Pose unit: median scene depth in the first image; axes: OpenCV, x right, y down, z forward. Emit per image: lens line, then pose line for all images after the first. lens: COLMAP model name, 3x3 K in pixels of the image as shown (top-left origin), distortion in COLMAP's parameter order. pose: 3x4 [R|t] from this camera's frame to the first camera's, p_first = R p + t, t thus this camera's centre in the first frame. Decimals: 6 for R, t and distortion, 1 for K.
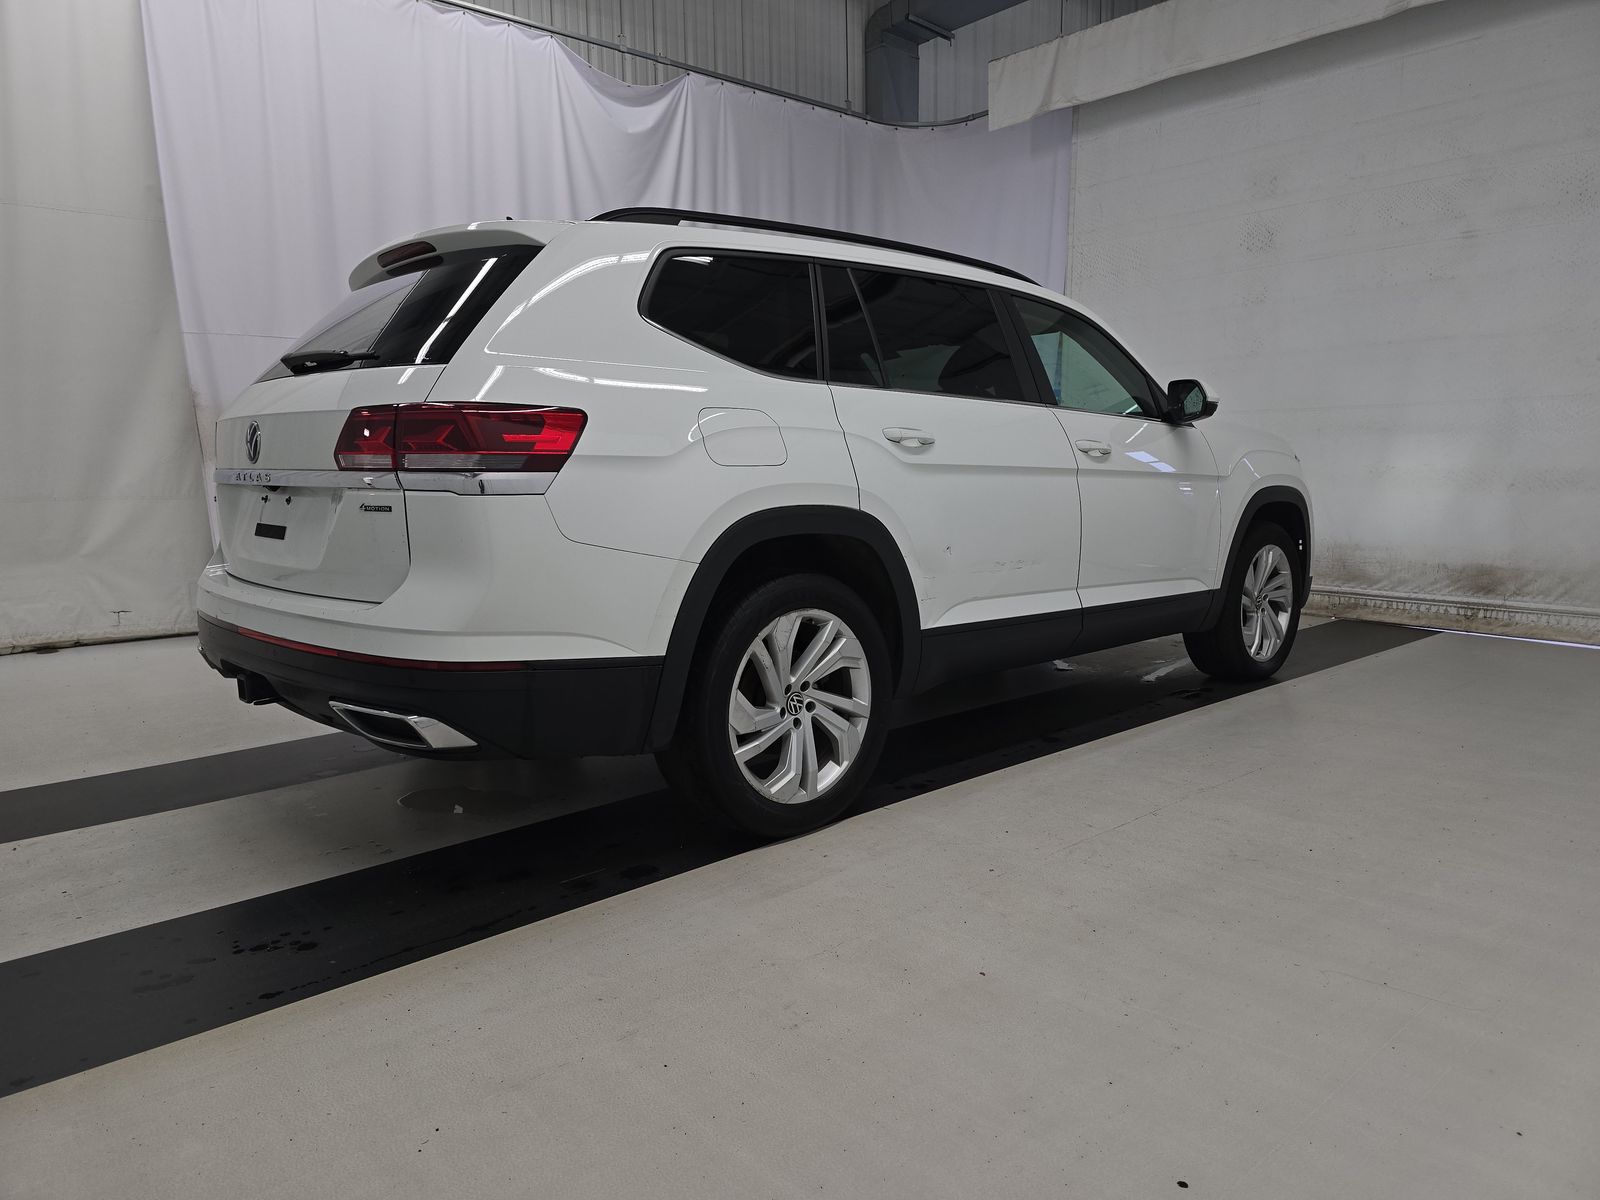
lens RADIAL K [[1070.4, 0, 807.5], [0, 1070.4, 622.6], [0, 0, 1]] dist [0.030818, -0.022155]
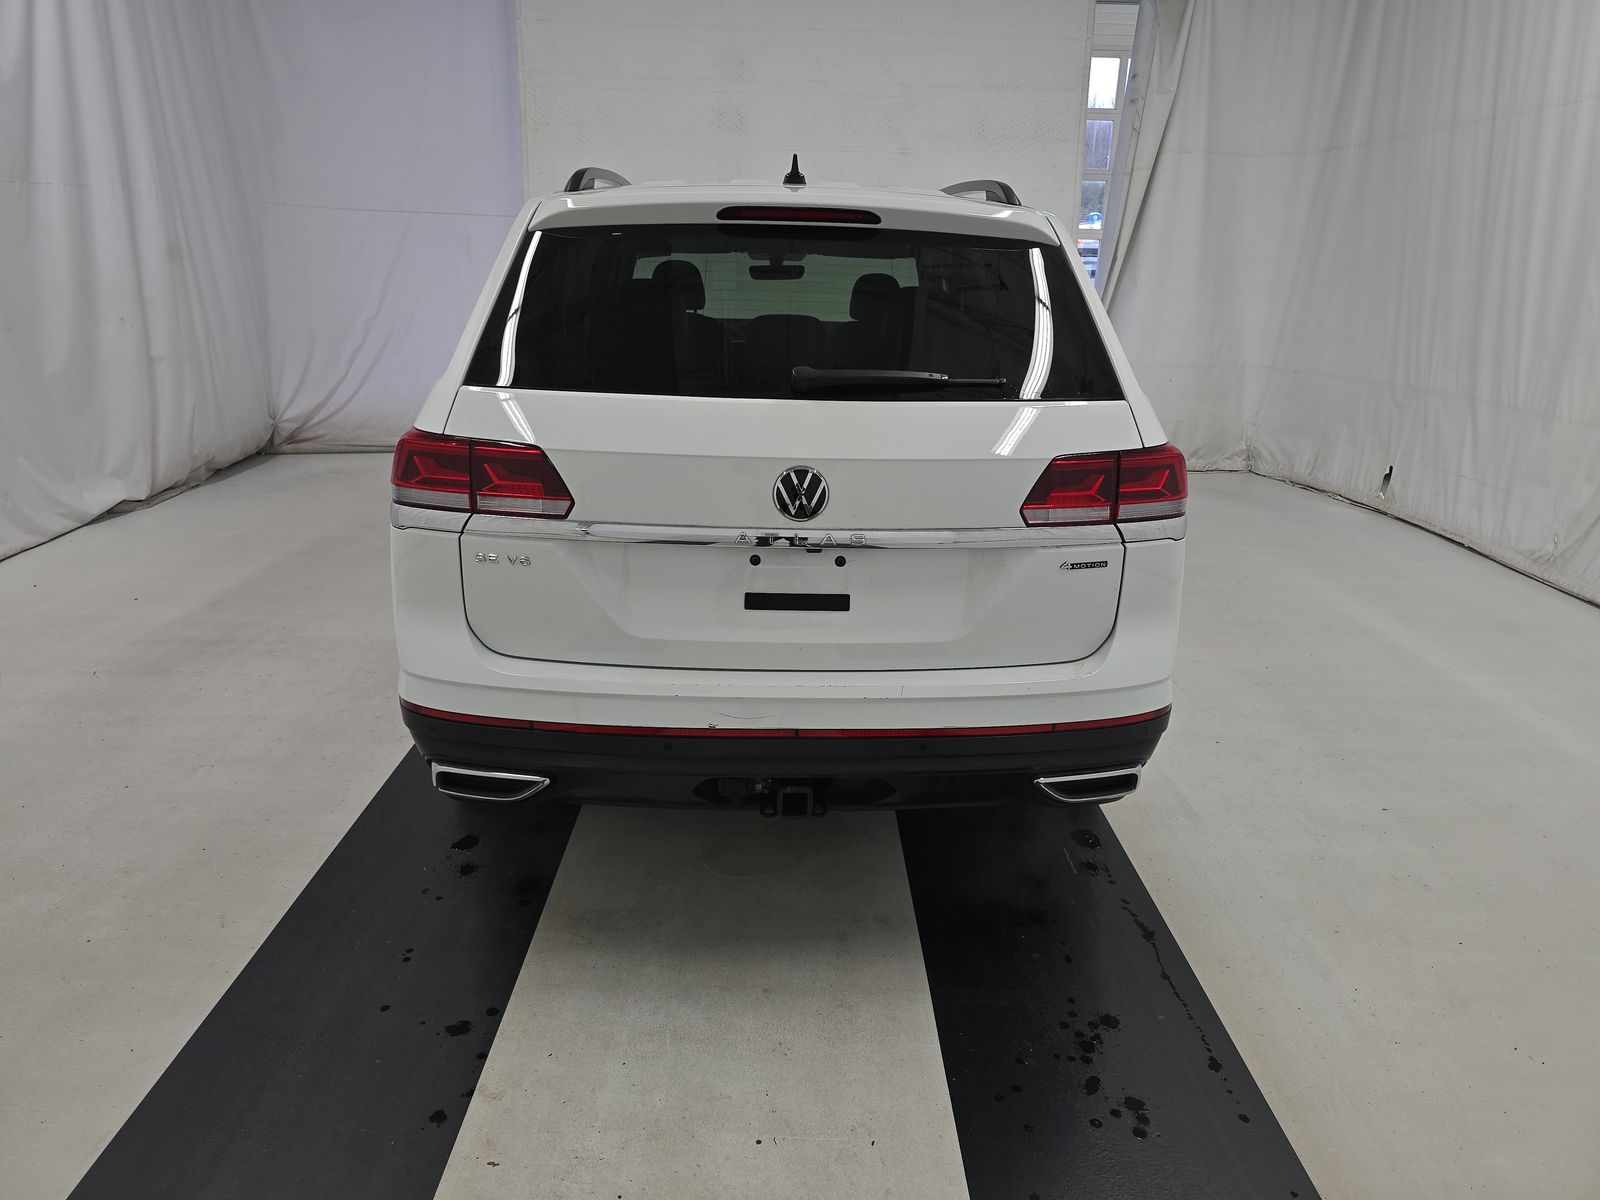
lens RADIAL K [[1070.4, 0, 807.5], [0, 1070.4, 622.6], [0, 0, 1]] dist [0.030818, -0.022155]
pose [[0.659868, -0.214504, 0.720113, -1.094658], [0.081401, 0.973152, 0.215288, -0.245310], [-0.746959, -0.083444, 0.659613, 0.508513]]
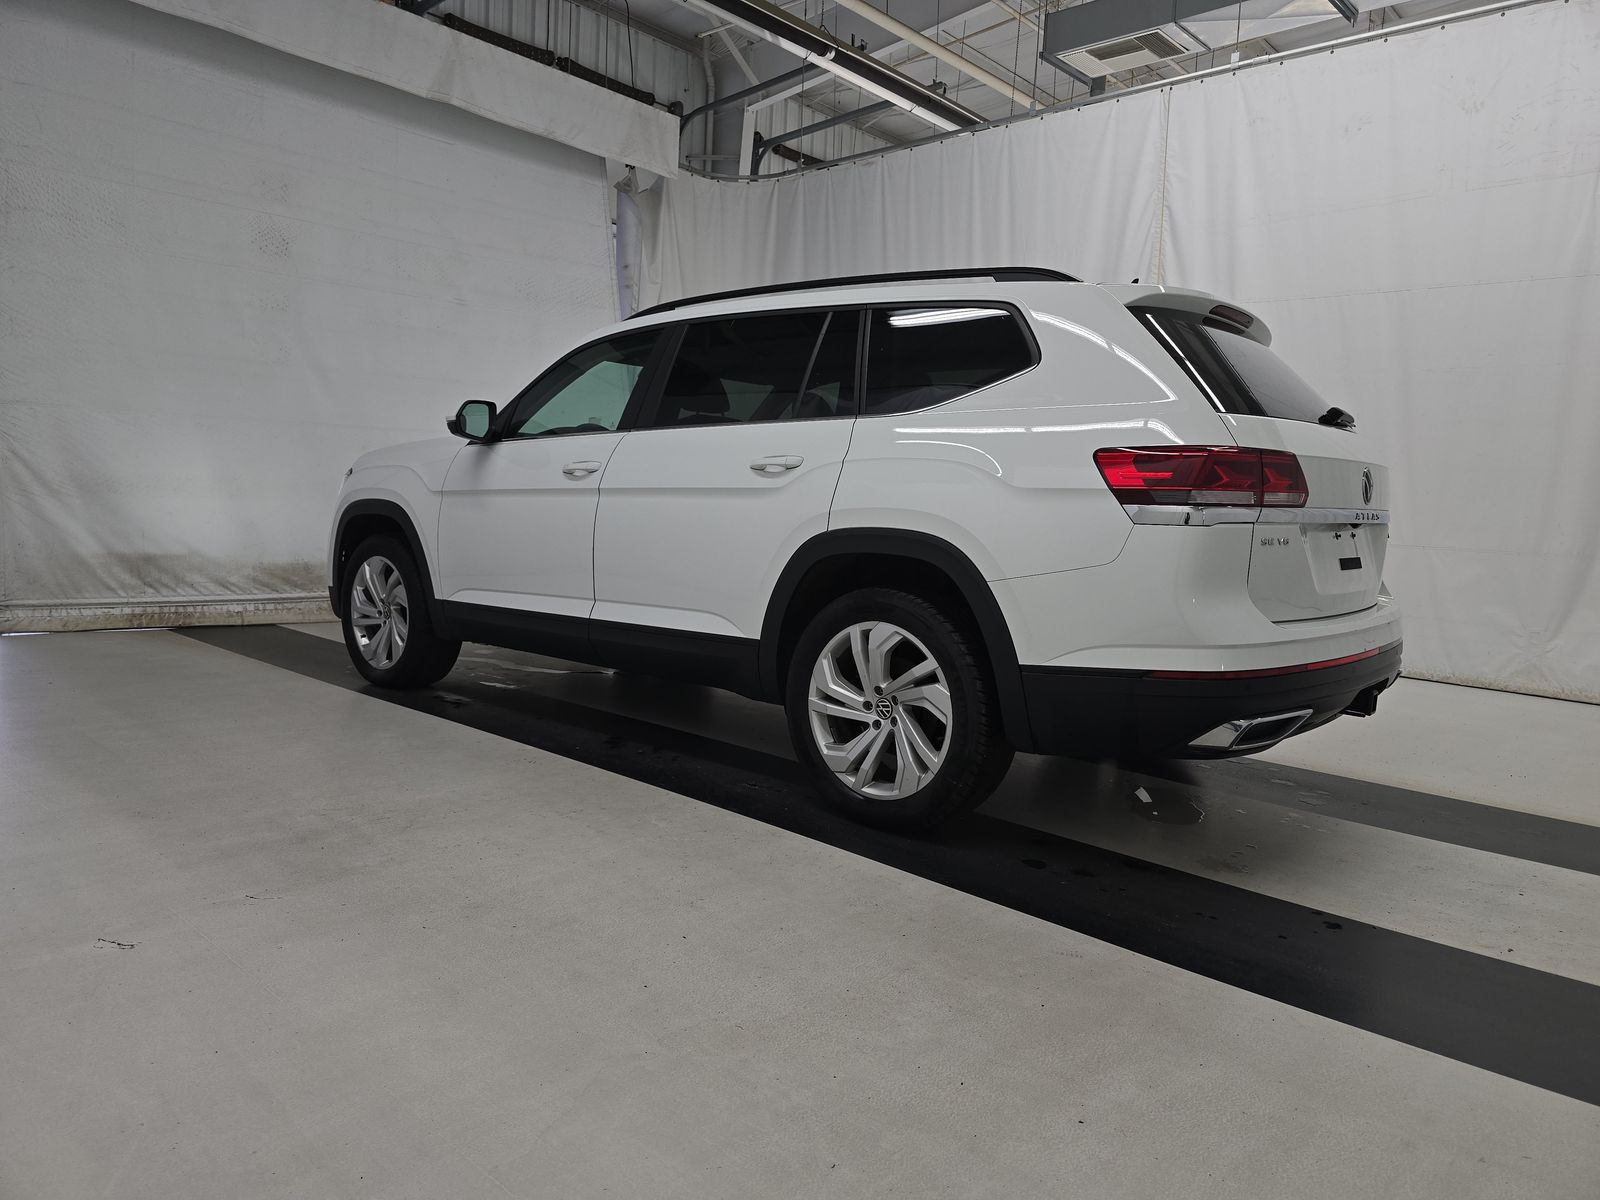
lens RADIAL K [[1070.4, 0, 807.5], [0, 1070.4, 622.6], [0, 0, 1]] dist [0.030818, -0.022155]
pose [[-0.098134, -0.118437, 0.988100, -1.640314], [0.115139, 0.984874, 0.129486, -0.246612], [-0.988490, 0.126476, -0.083013, 1.738852]]
